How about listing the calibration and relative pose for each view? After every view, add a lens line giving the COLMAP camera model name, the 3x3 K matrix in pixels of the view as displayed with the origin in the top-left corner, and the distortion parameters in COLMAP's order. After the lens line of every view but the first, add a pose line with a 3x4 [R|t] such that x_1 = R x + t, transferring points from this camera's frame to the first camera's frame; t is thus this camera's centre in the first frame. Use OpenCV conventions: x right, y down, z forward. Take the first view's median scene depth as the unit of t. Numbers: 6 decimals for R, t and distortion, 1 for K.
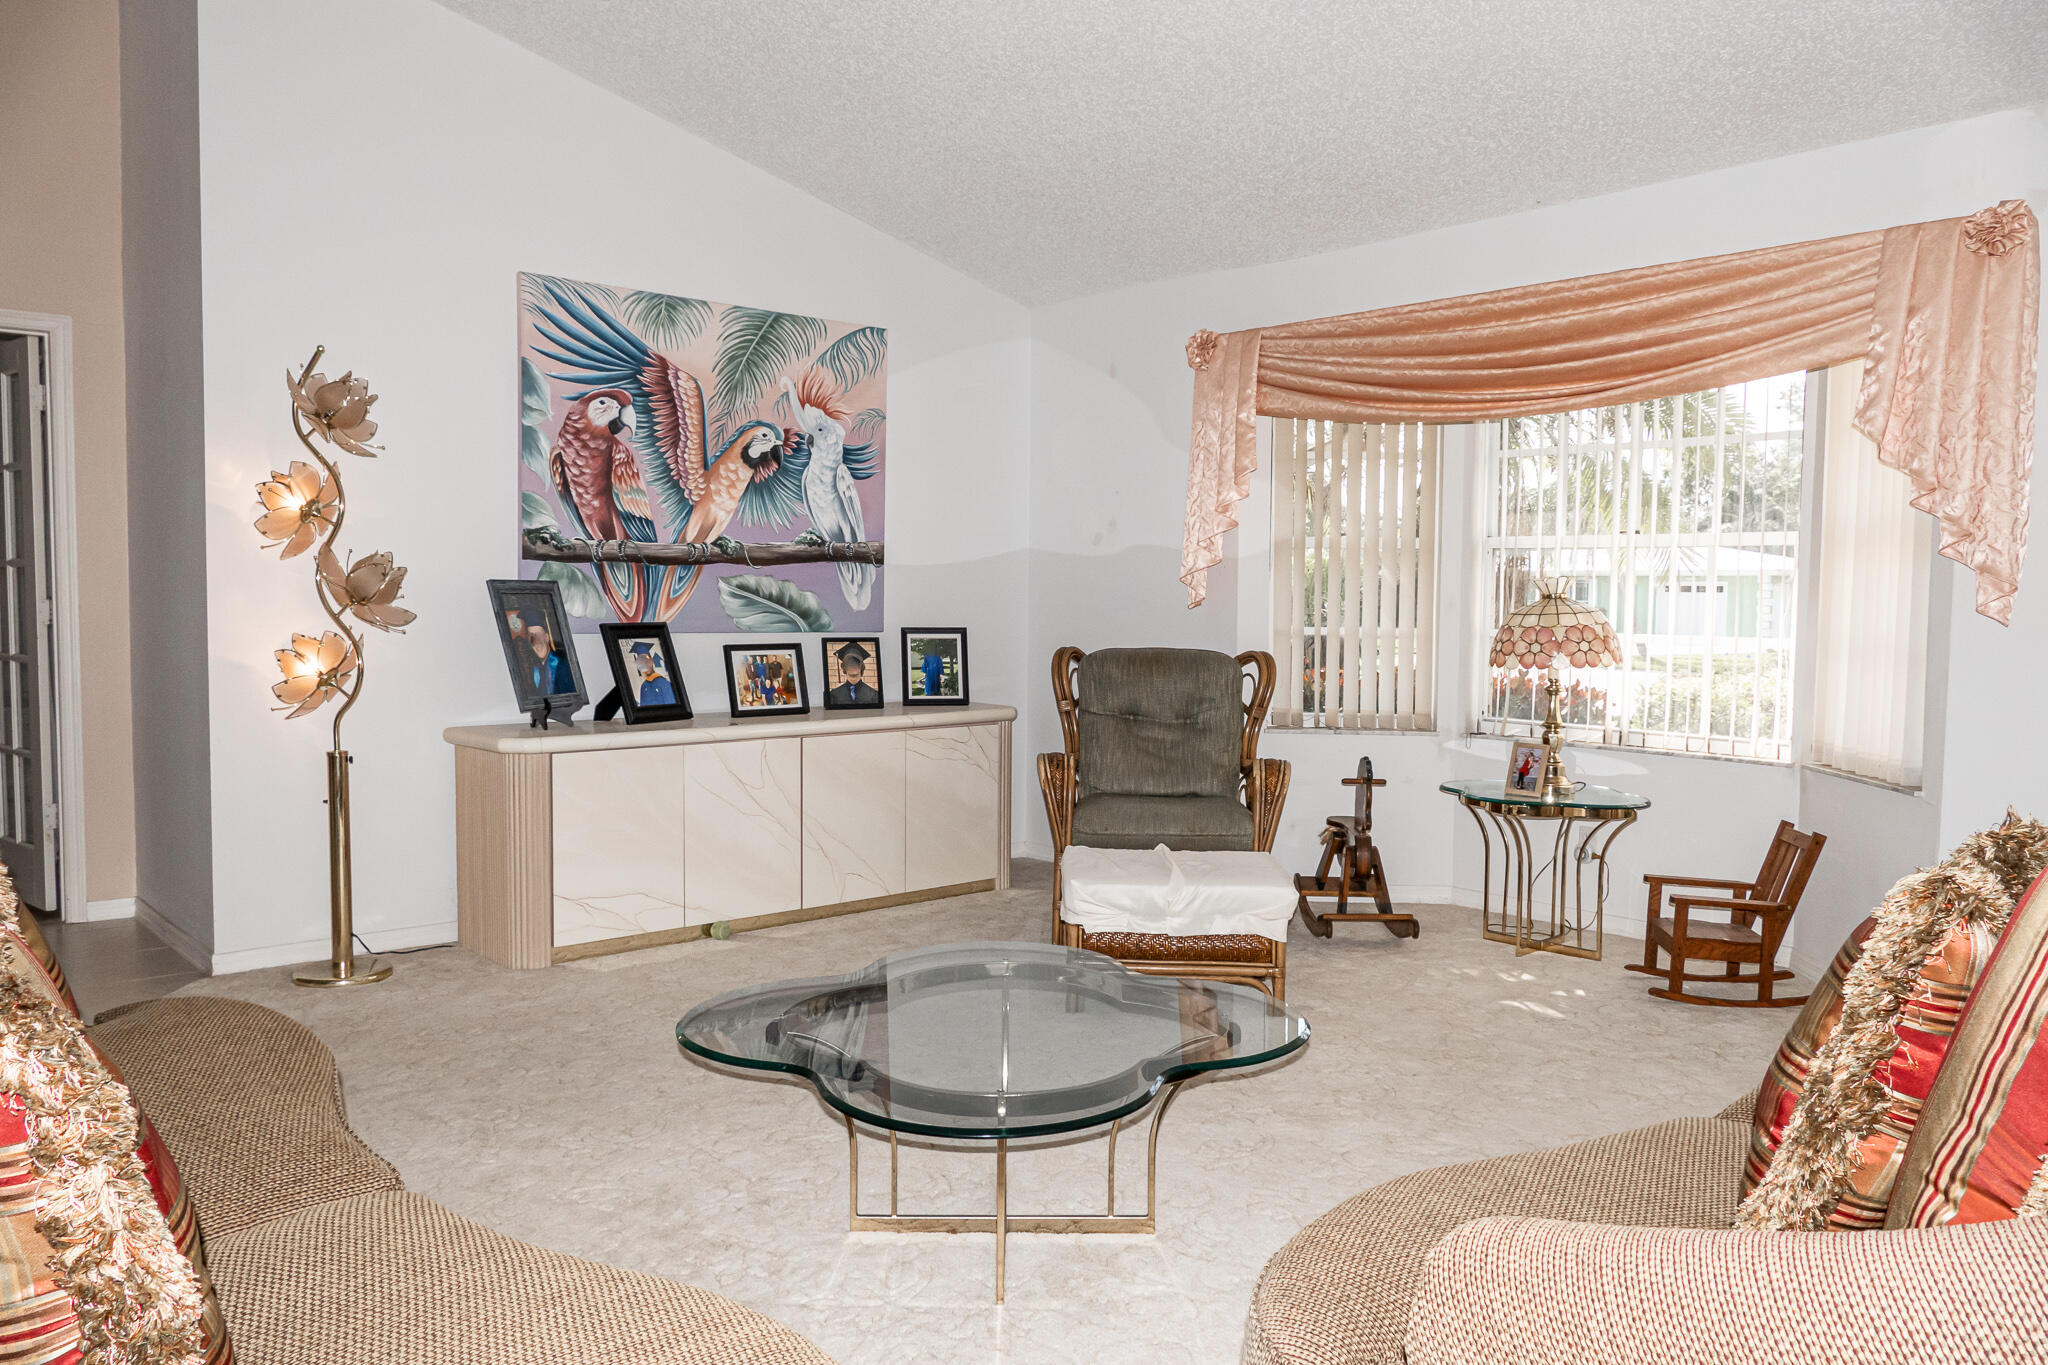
lens RADIAL K [[1506.6, 0, 1024.0], [0, 1506.6, 682.5], [0, 0, 1]] dist [-0.007269, 0.001931]
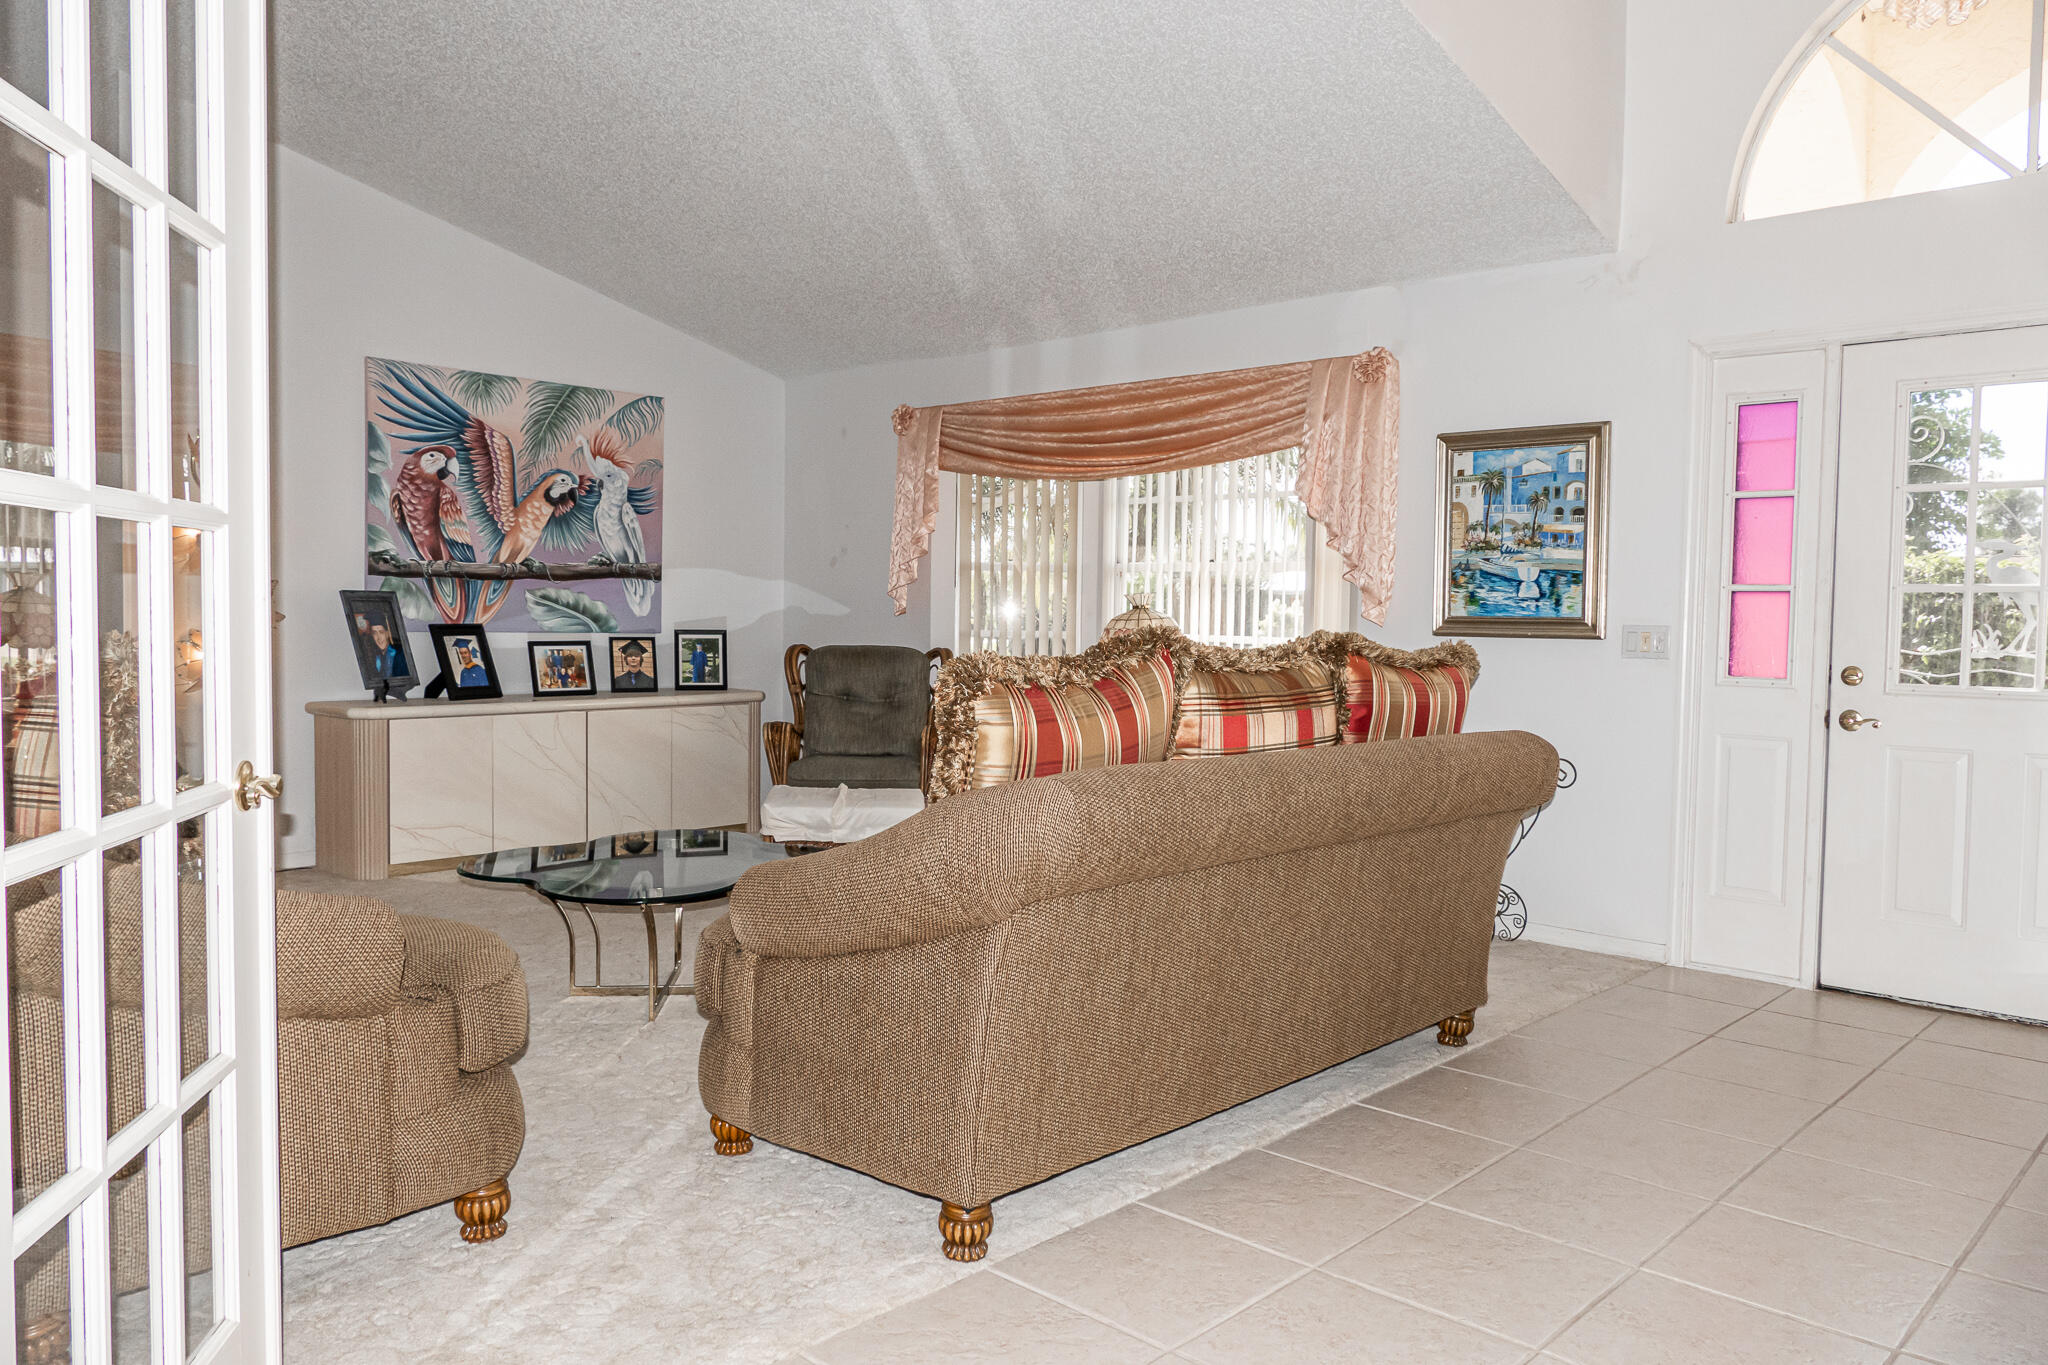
lens RADIAL K [[1456.7, 0, 1024.0], [0, 1456.7, 682.5], [0, 0, 1]] dist [-0.018151, 0.008511]
pose [[0.995599, 0.000522, 0.093710, 0.109669], [0.000304, 0.999961, -0.008802, 0.021726], [-0.093711, 0.008792, 0.995561, -0.291835]]
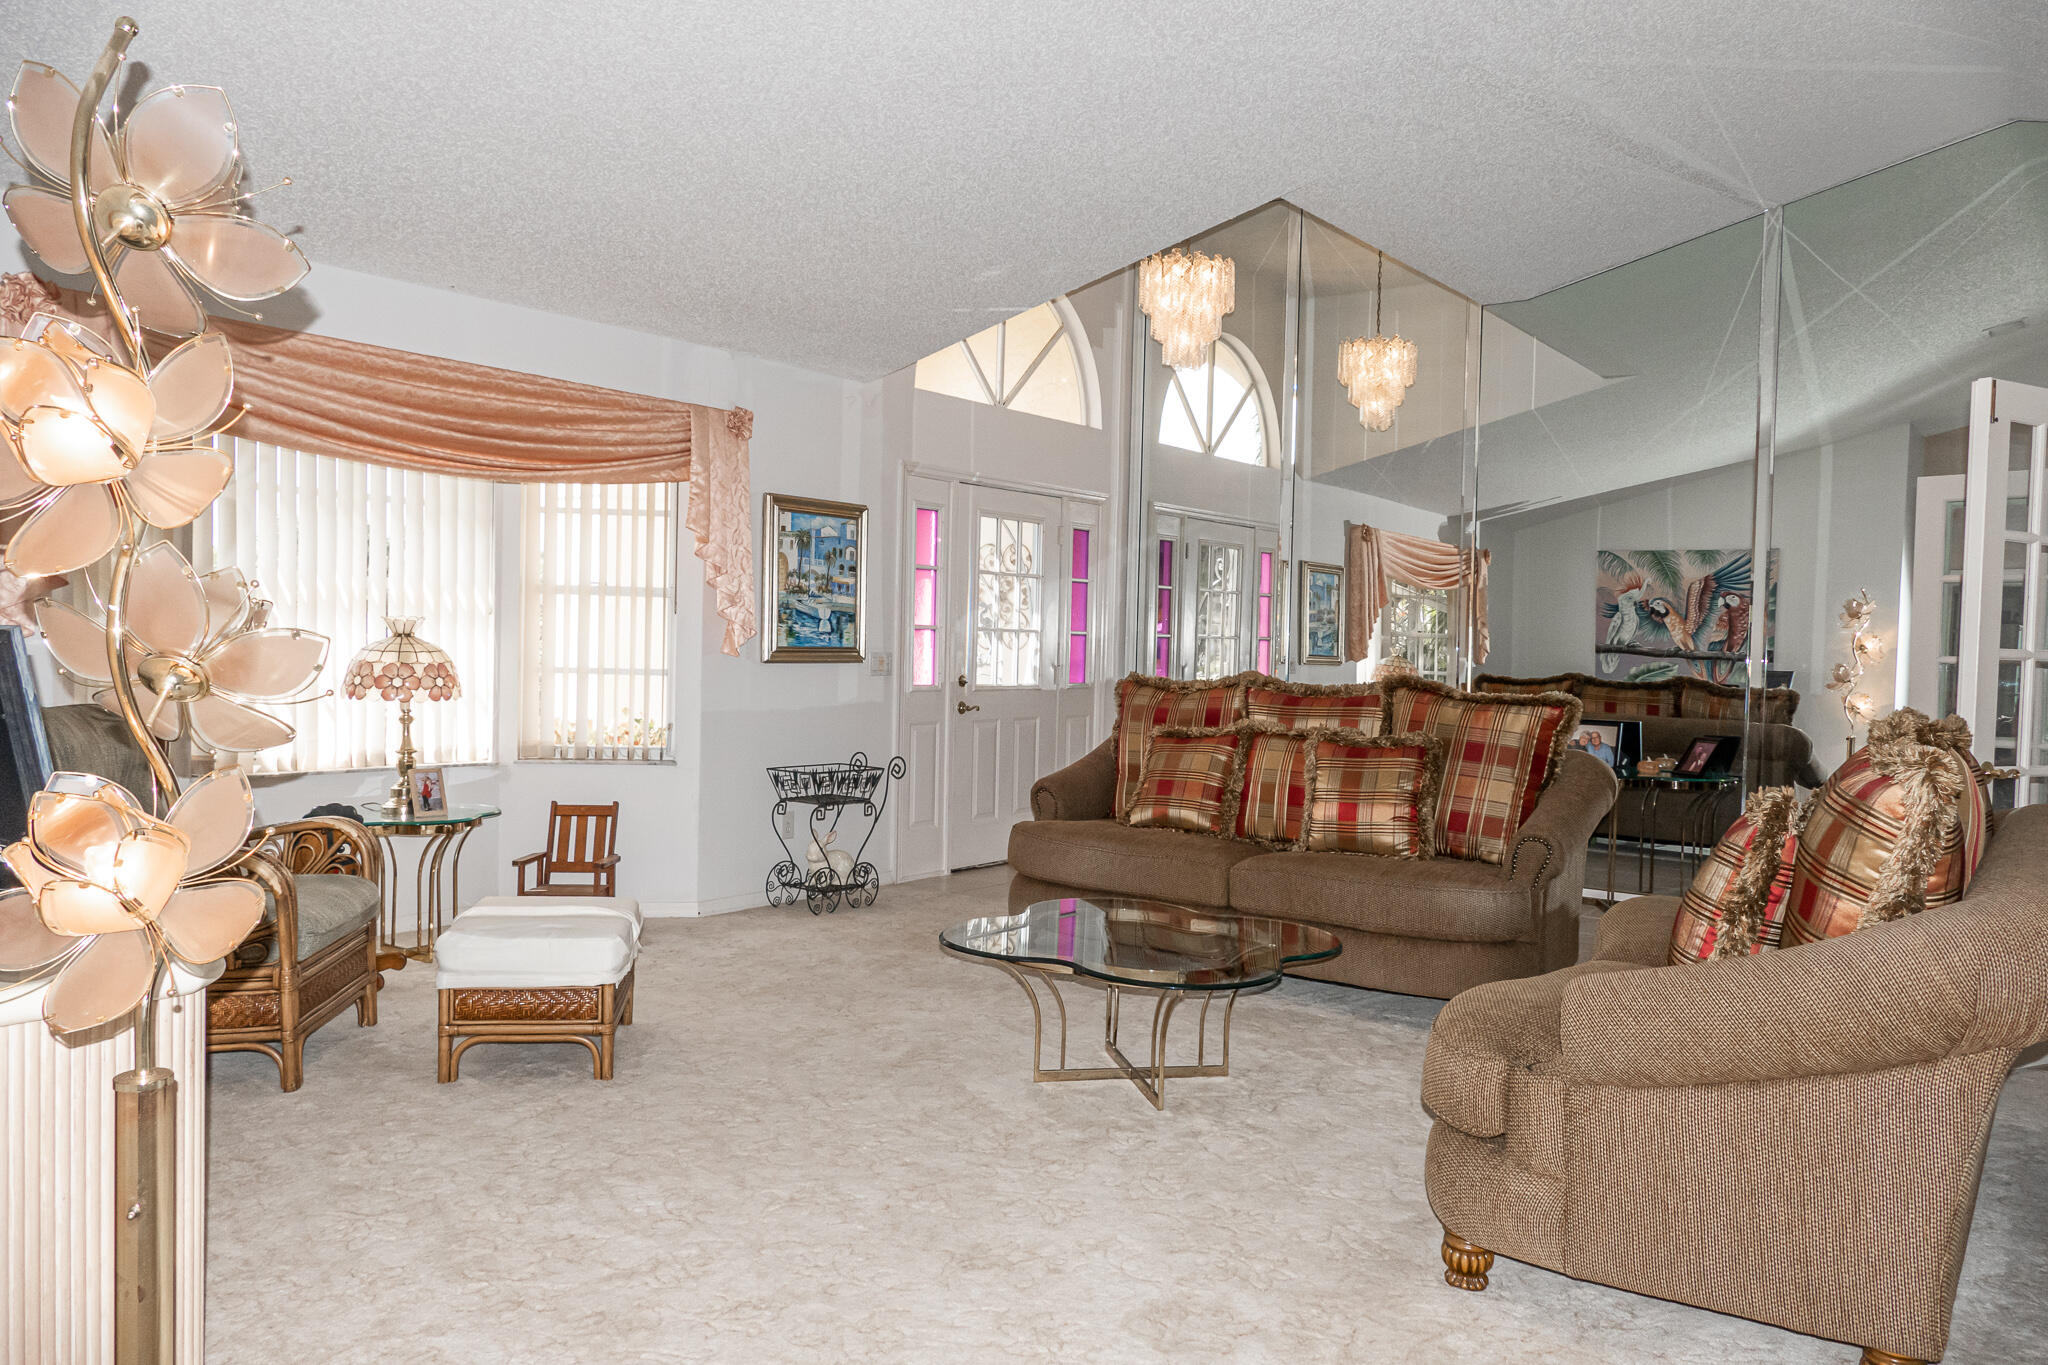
lens RADIAL K [[1456.7, 0, 1024.0], [0, 1456.7, 682.5], [0, 0, 1]] dist [-0.018151, 0.008511]
pose [[-0.195746, -0.044418, 0.979648, -0.710011], [0.030655, 0.998208, 0.051385, -0.056948], [-0.980175, 0.040089, -0.194034, 0.691936]]
